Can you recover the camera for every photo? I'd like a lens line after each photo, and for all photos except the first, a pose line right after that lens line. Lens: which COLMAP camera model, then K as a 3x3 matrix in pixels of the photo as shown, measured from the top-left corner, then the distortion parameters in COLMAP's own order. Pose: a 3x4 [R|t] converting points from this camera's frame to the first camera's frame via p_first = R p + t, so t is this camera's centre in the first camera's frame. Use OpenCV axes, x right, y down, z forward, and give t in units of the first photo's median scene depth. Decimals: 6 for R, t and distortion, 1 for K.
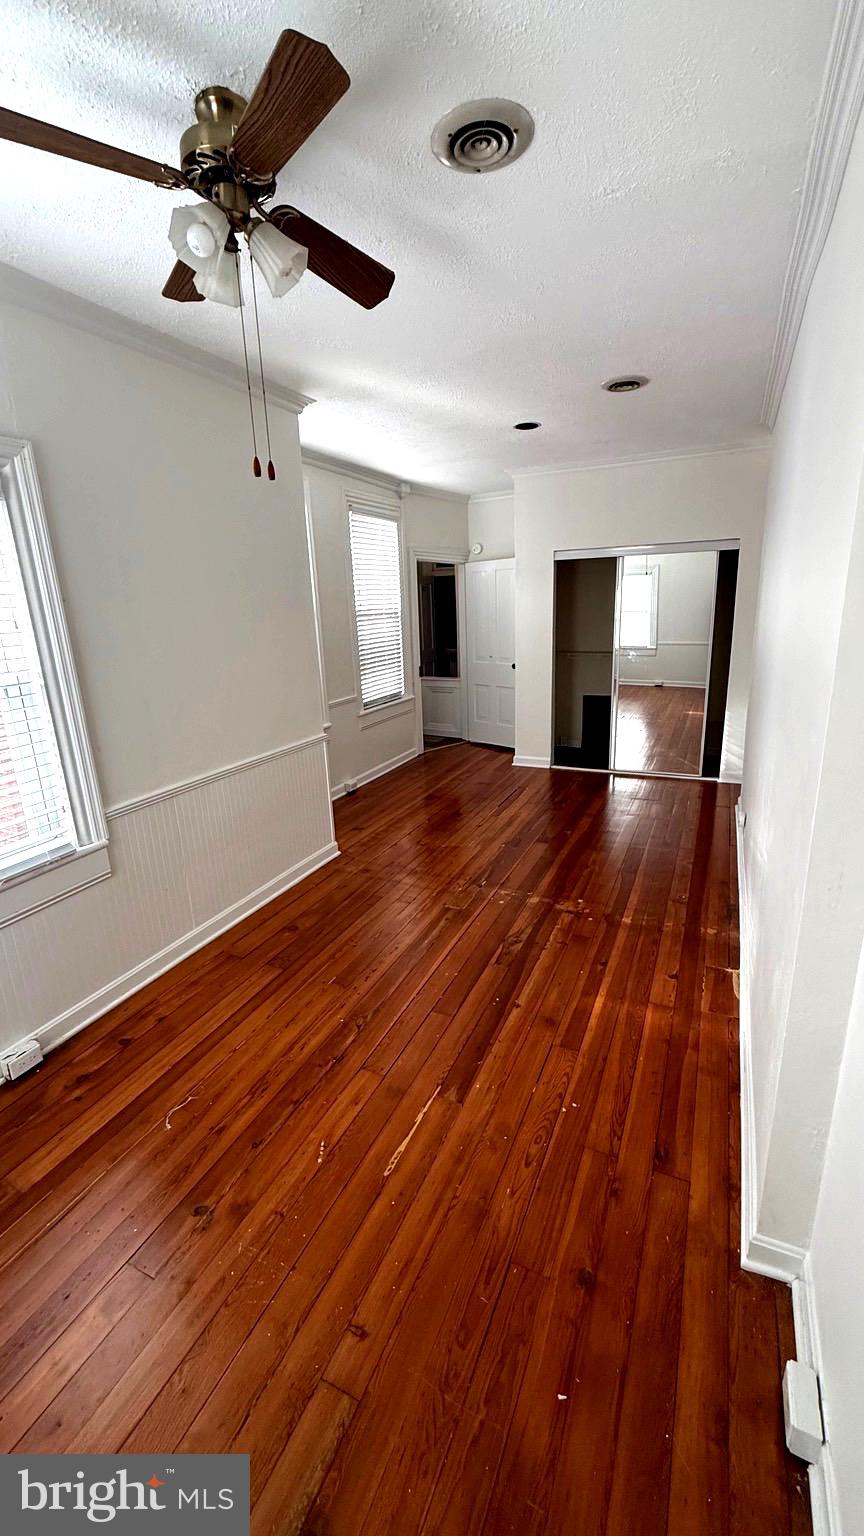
lens RADIAL K [[611.9, 0, 434.2], [0, 611.9, 770.9], [0, 0, 1]] dist [-0.001962, 0.000953]
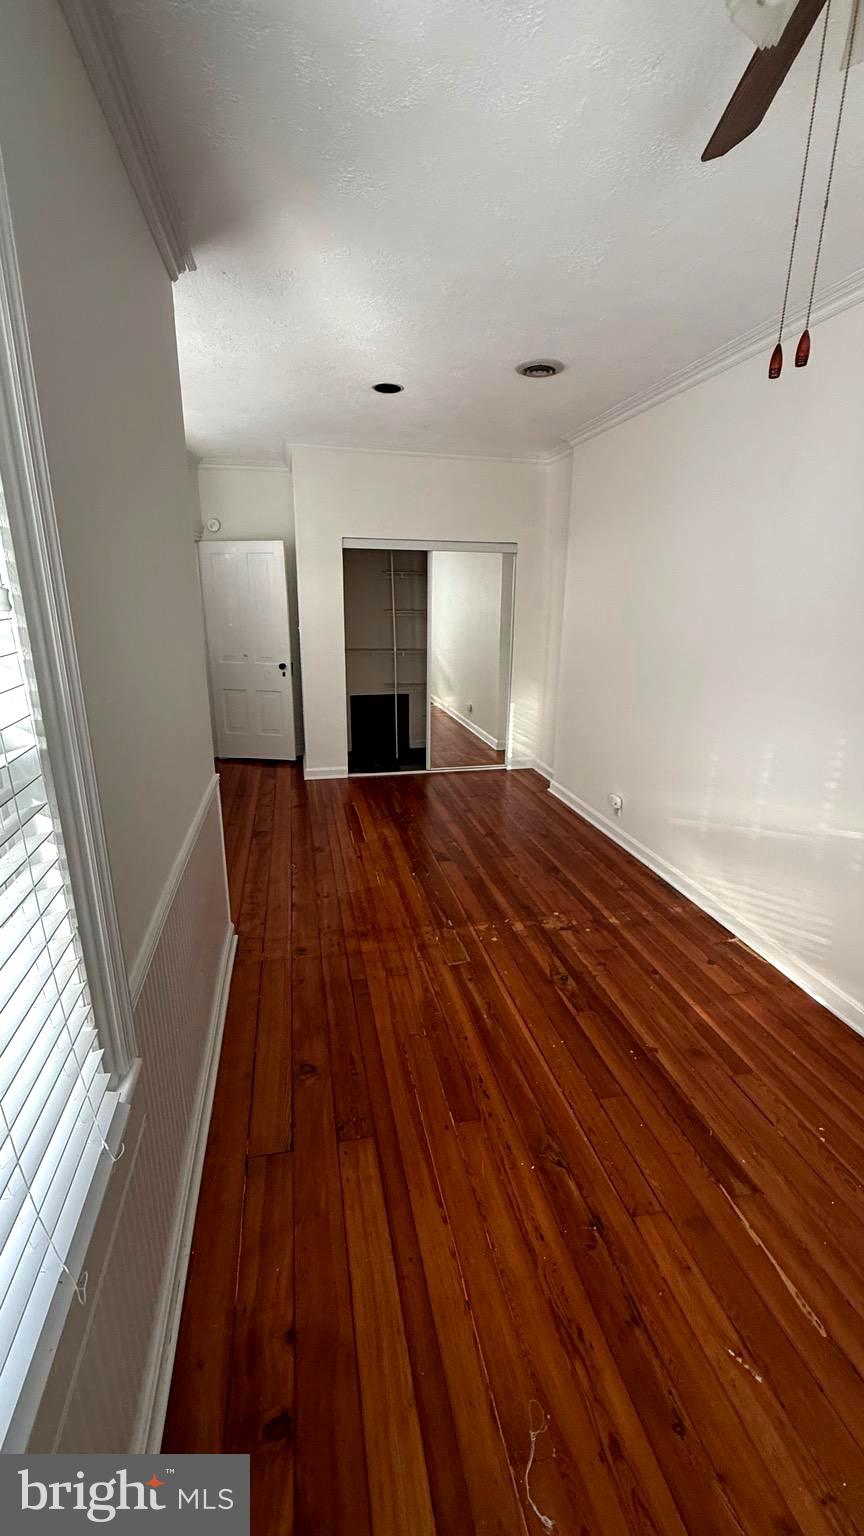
lens RADIAL K [[611.9, 0, 431.0], [0, 611.9, 769.5], [0, 0, 1]] dist [-0.001962, 0.000953]
pose [[0.793858, -0.126946, 0.594705, -0.627291], [0.124048, 0.991210, 0.045994, -0.106327], [-0.595316, 0.037259, 0.802627, 0.485885]]
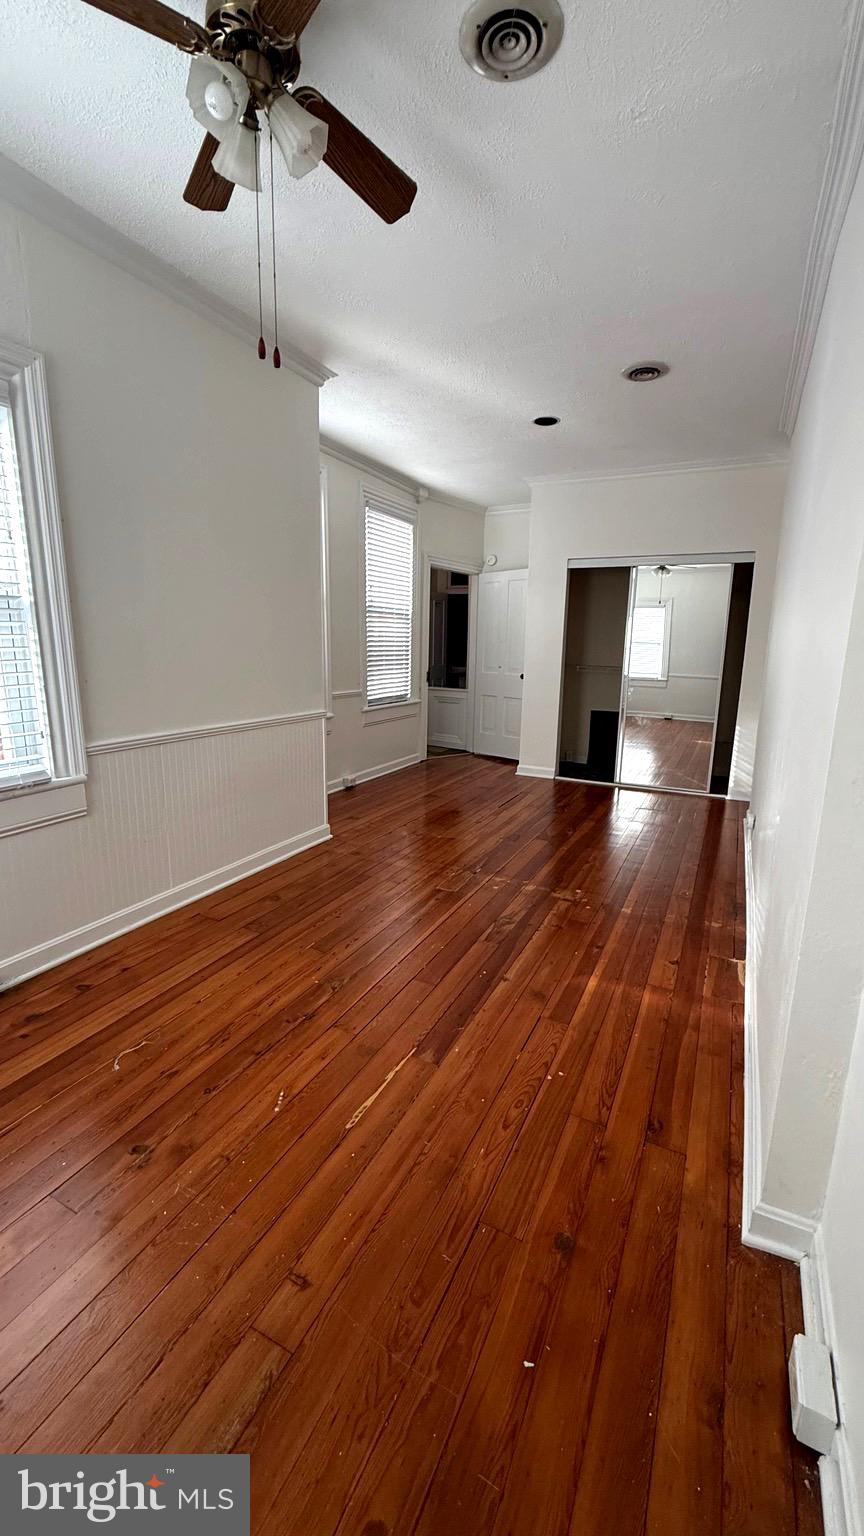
lens RADIAL K [[611.9, 0, 433.8], [0, 611.9, 771.4], [0, 0, 1]] dist [-0.001962, 0.000953]
pose [[0.998259, 0.057714, -0.012180, 0.021065], [-0.058366, 0.996331, -0.062597, 0.138946], [0.008523, 0.063198, 0.997965, 0.050398]]
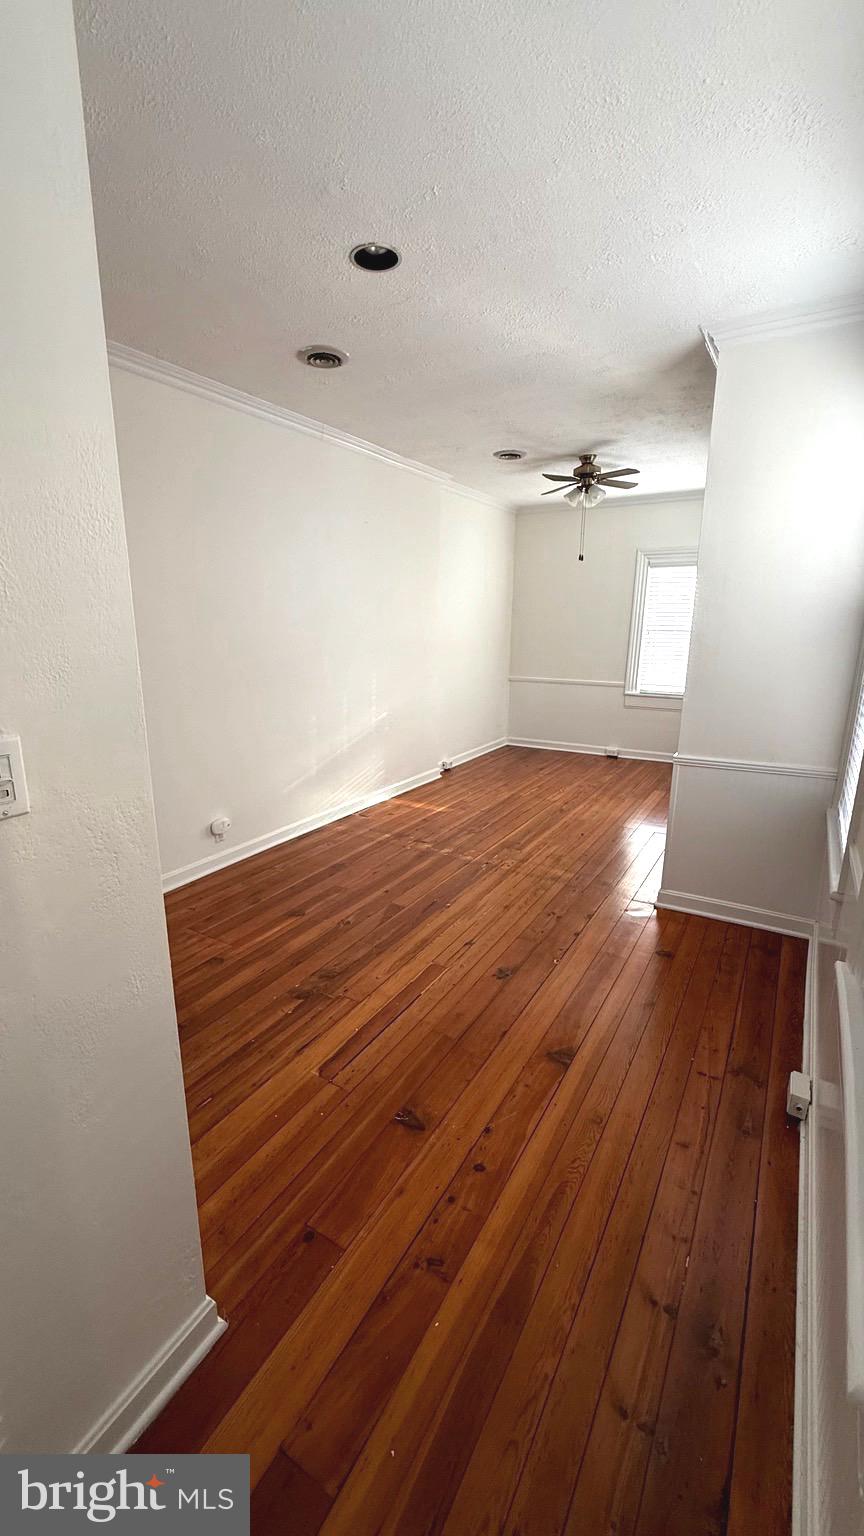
lens RADIAL K [[611.9, 0, 426.2], [0, 611.9, 765.5], [0, 0, 1]] dist [-0.001962, 0.000953]
pose [[-0.992668, -0.000193, 0.120871, 0.078903], [0.058690, 0.873434, 0.483392, -0.727314], [-0.105666, 0.486942, -0.867019, 2.760973]]
